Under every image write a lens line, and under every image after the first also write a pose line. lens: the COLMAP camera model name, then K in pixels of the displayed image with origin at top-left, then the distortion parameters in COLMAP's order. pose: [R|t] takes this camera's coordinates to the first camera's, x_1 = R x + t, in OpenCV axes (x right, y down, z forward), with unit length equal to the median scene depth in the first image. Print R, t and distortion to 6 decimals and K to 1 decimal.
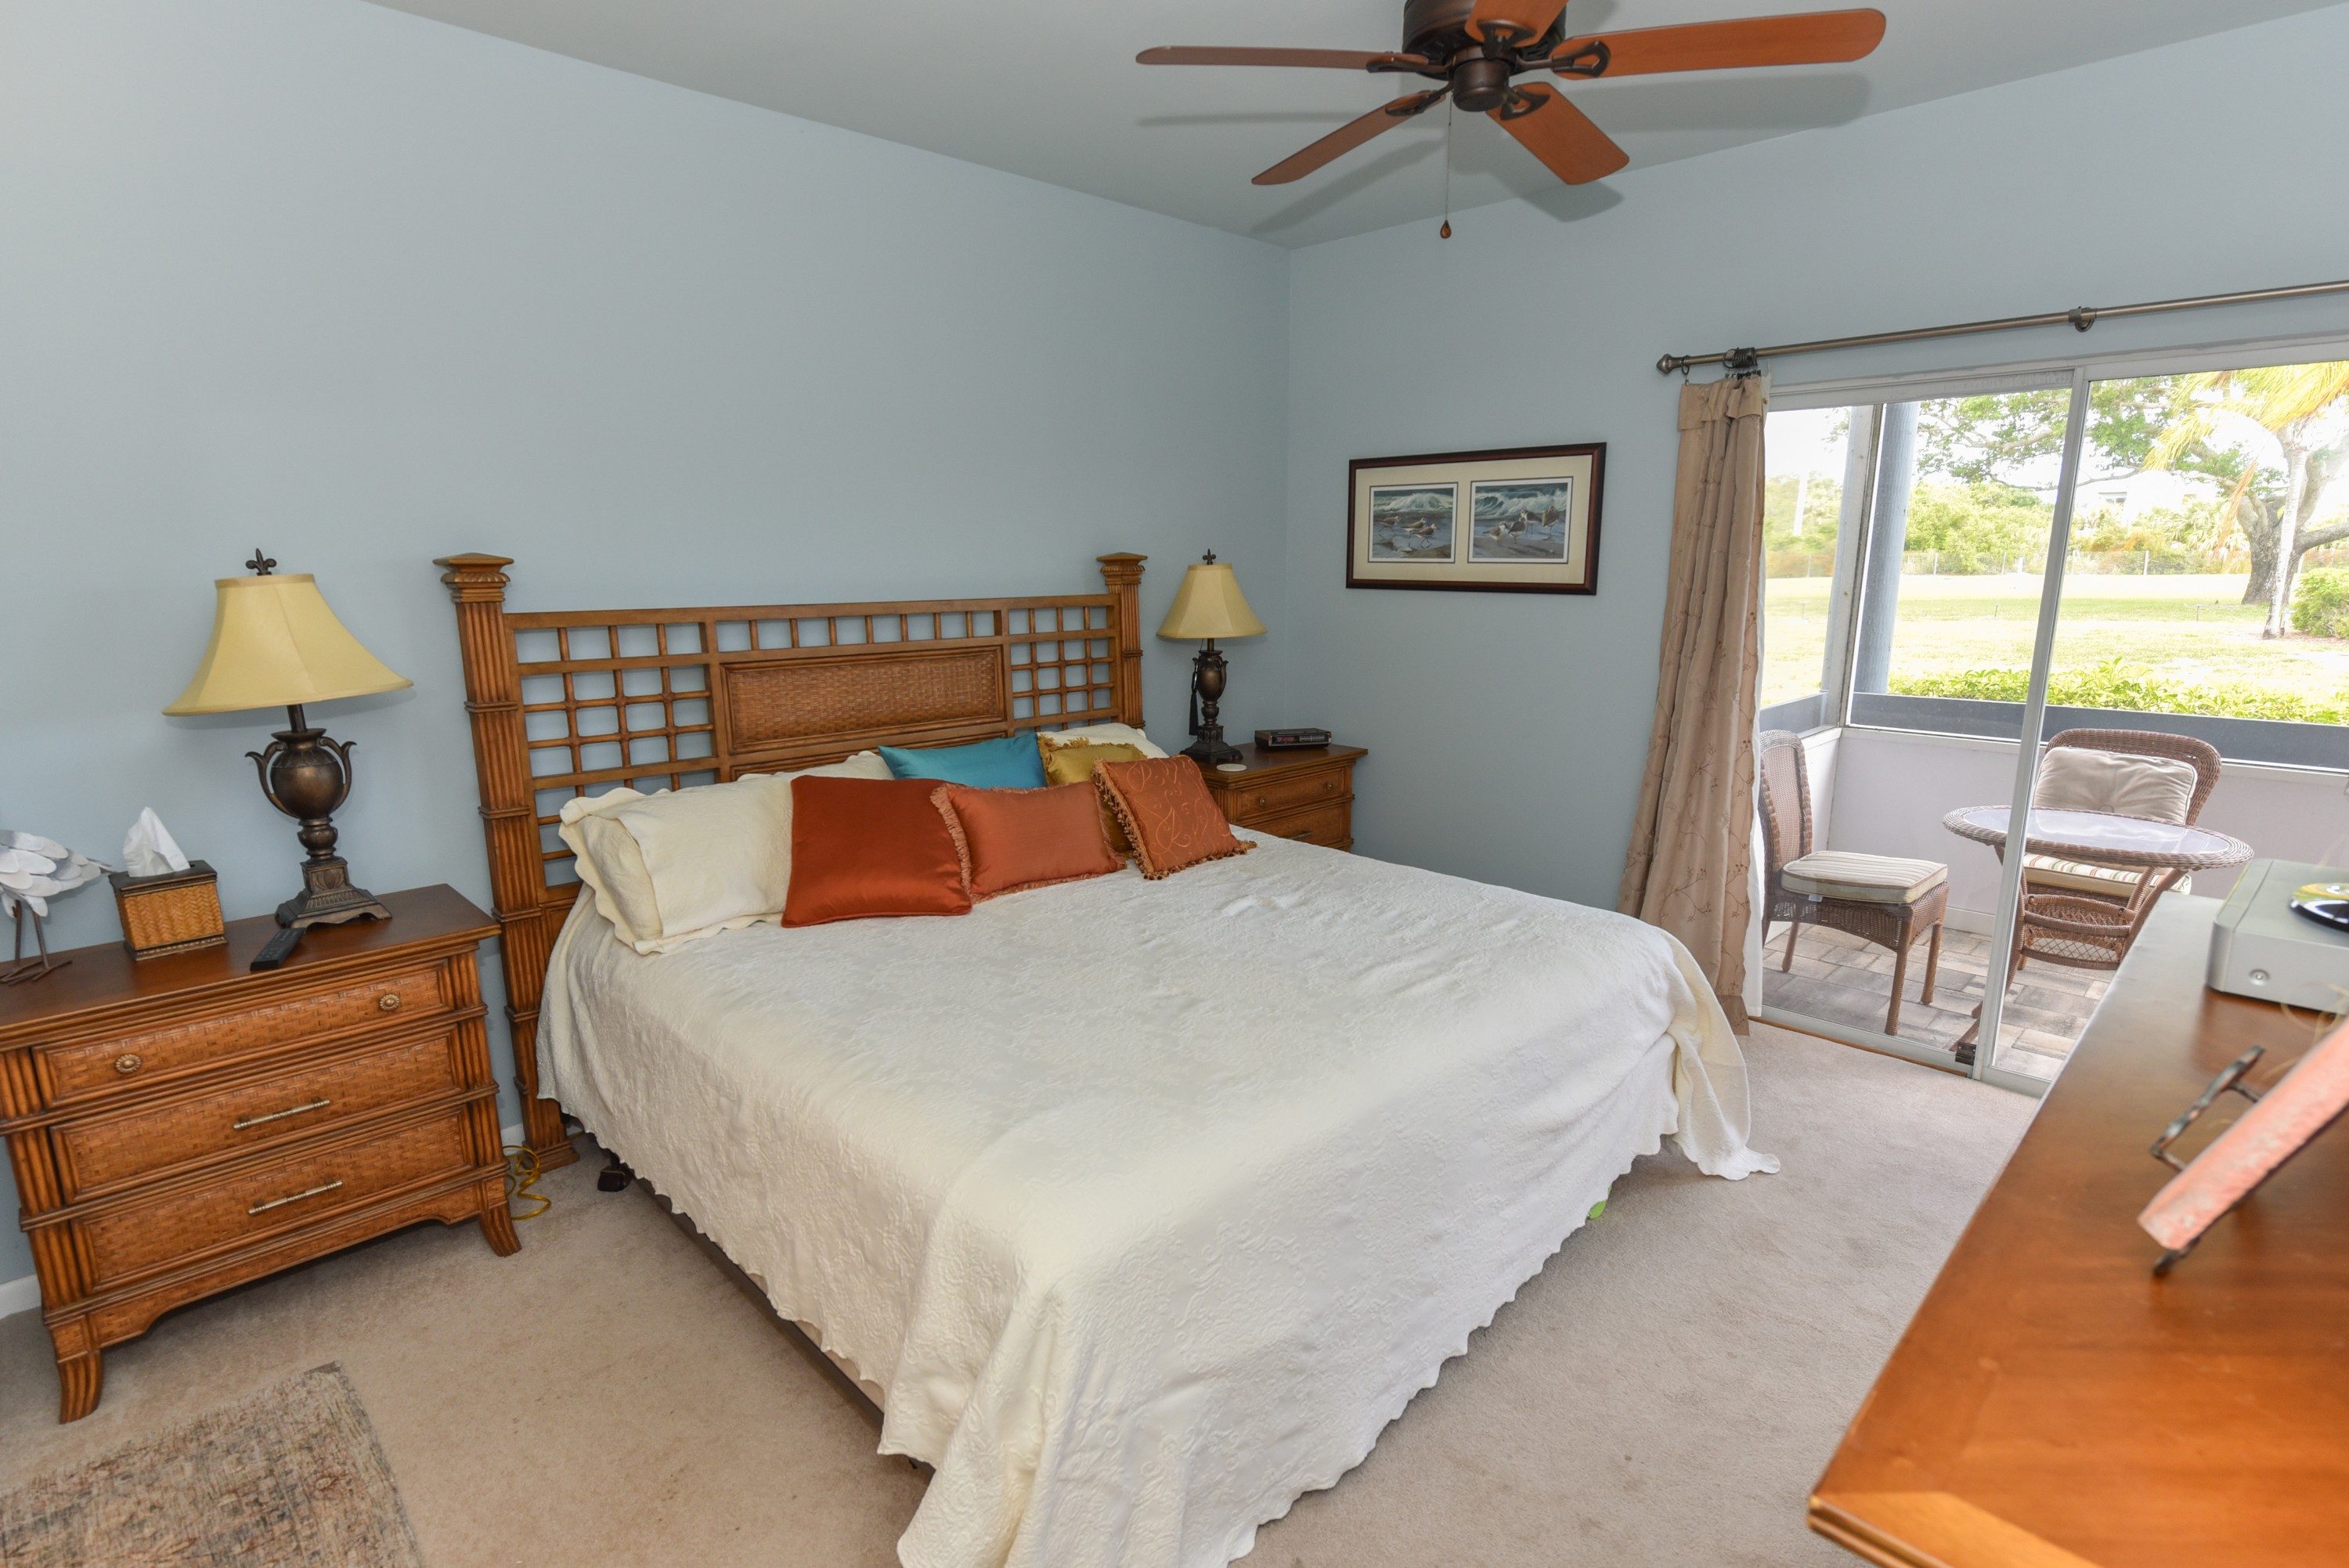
lens RADIAL K [[1148.7, 0, 1184.0], [0, 1148.7, 786.8], [0, 0, 1]] dist [0.001677, -0.000612]
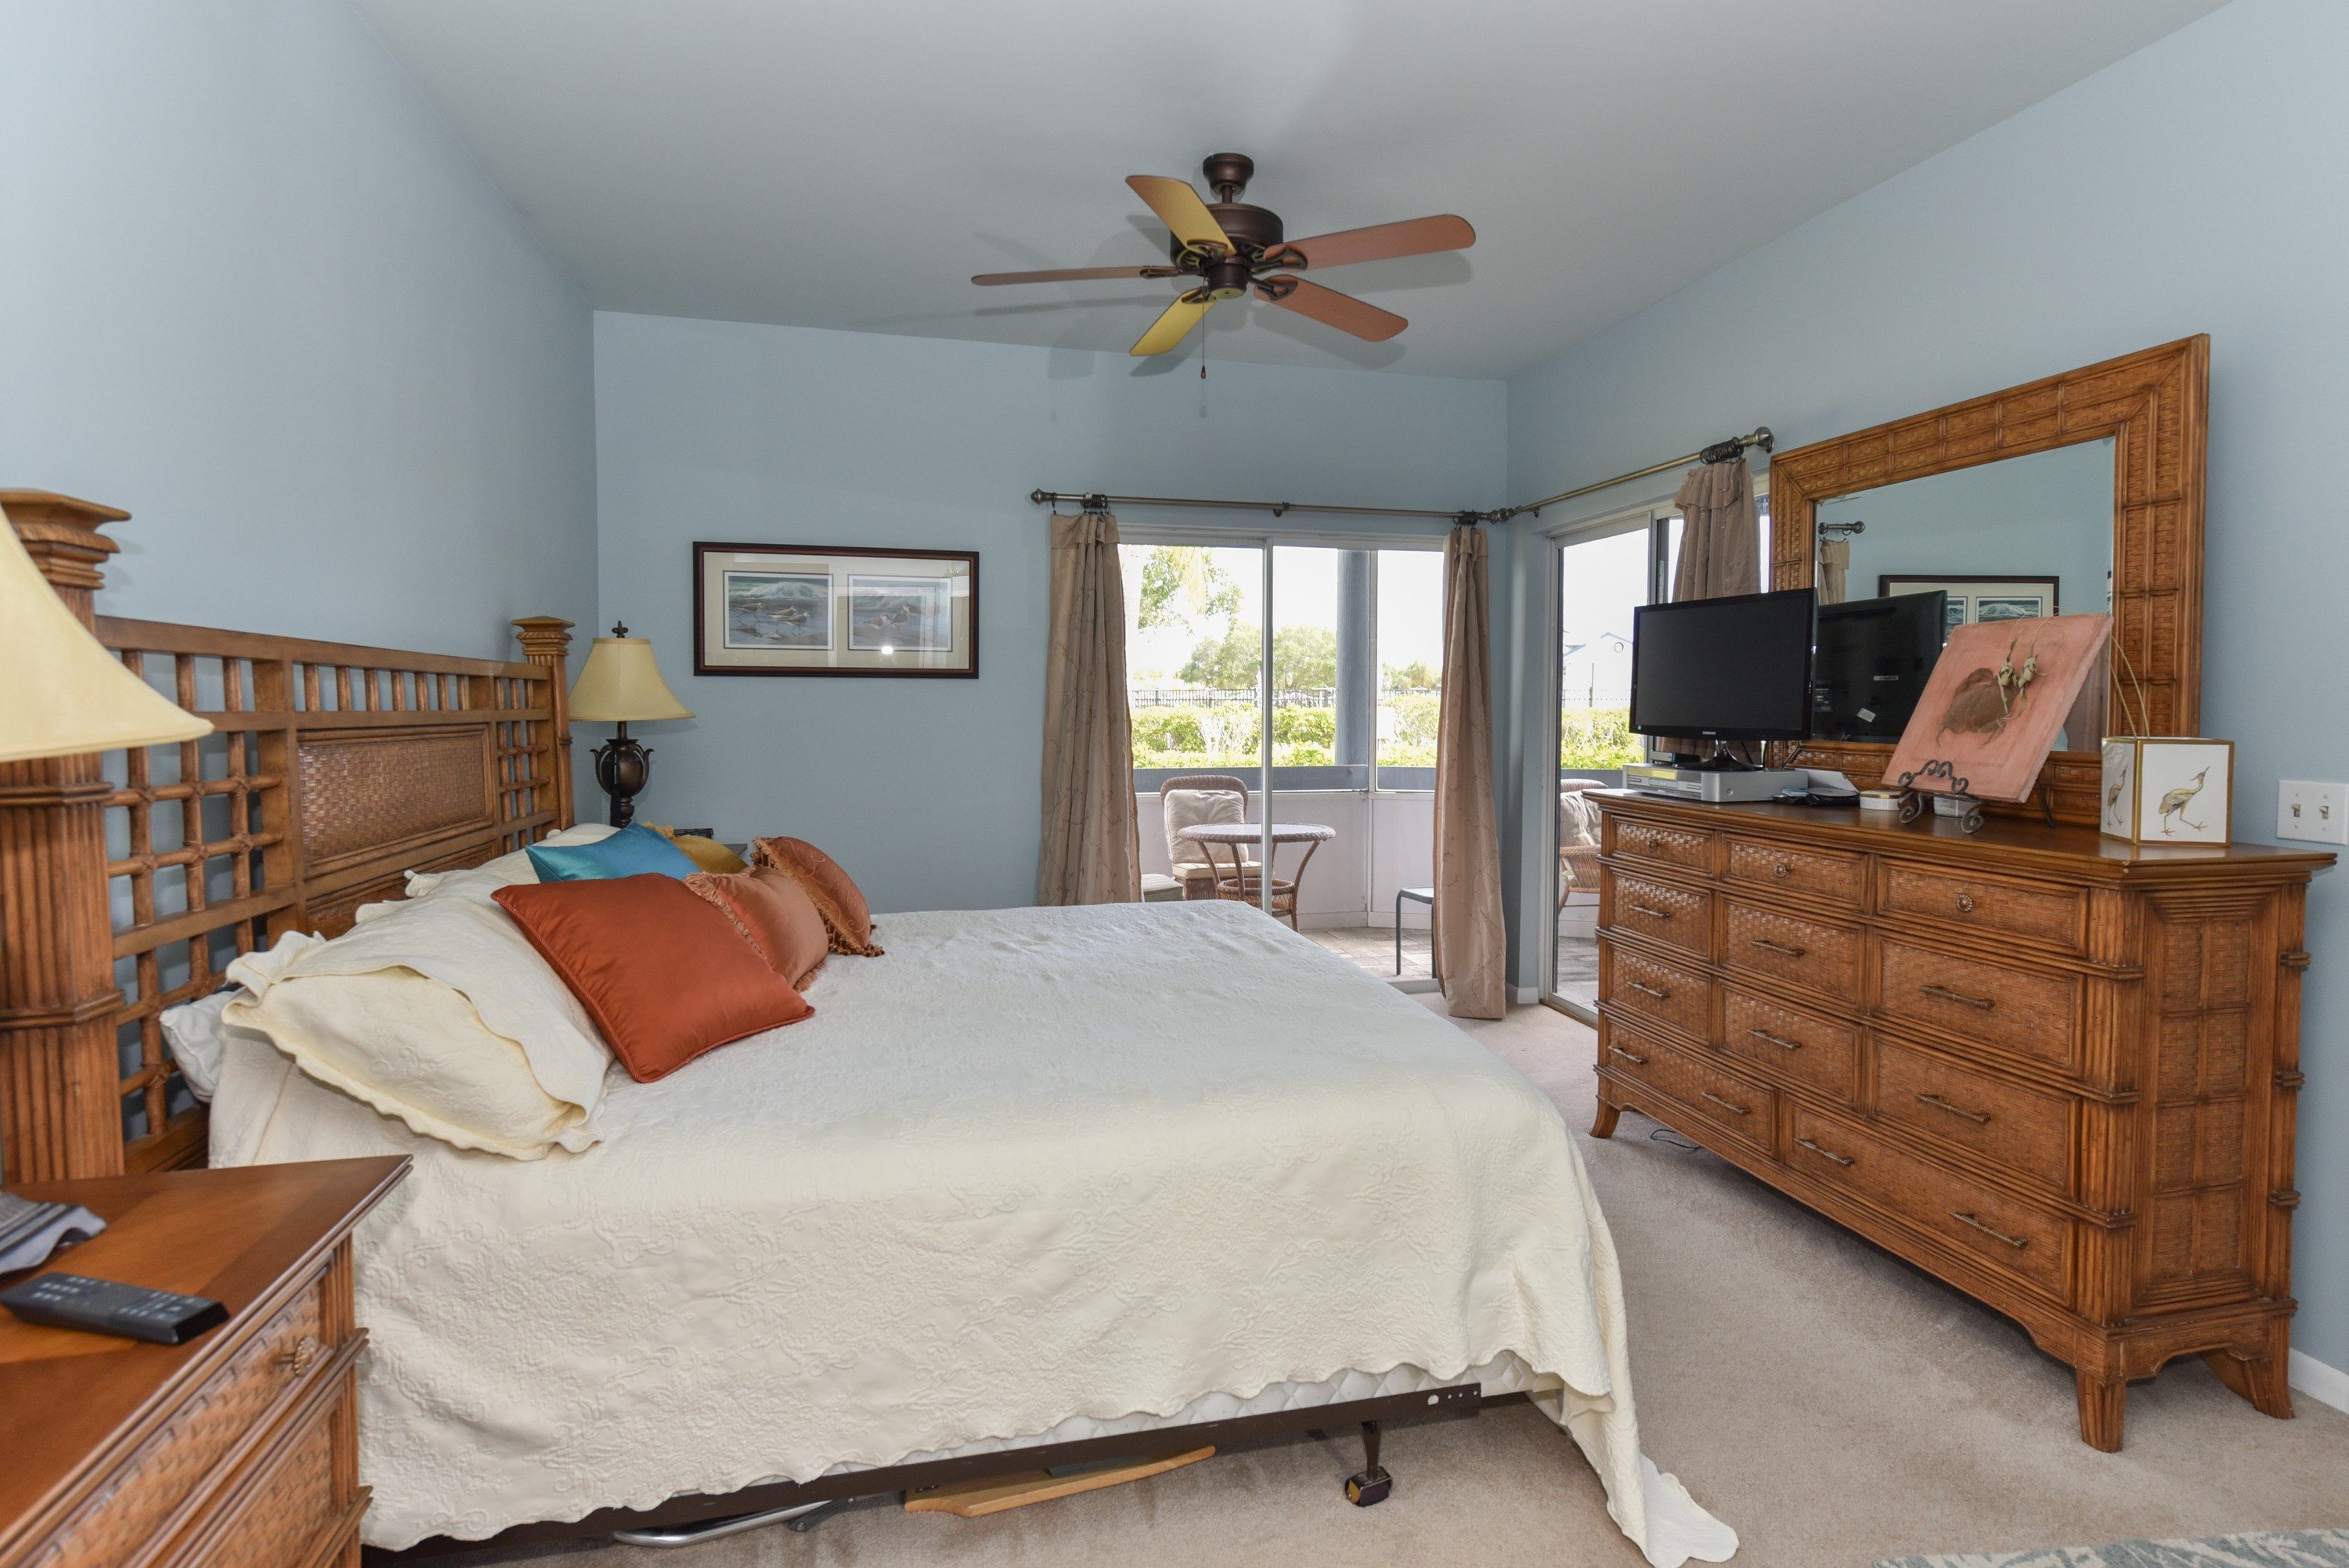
lens RADIAL K [[1148.7, 0, 1184.0], [0, 1148.7, 786.8], [0, 0, 1]] dist [0.001677, -0.000612]
pose [[0.520620, -0.057265, 0.851866, -0.511648], [0.166933, 0.985319, -0.035786, 0.017459], [-0.837310, 0.160835, 0.522536, 0.221198]]
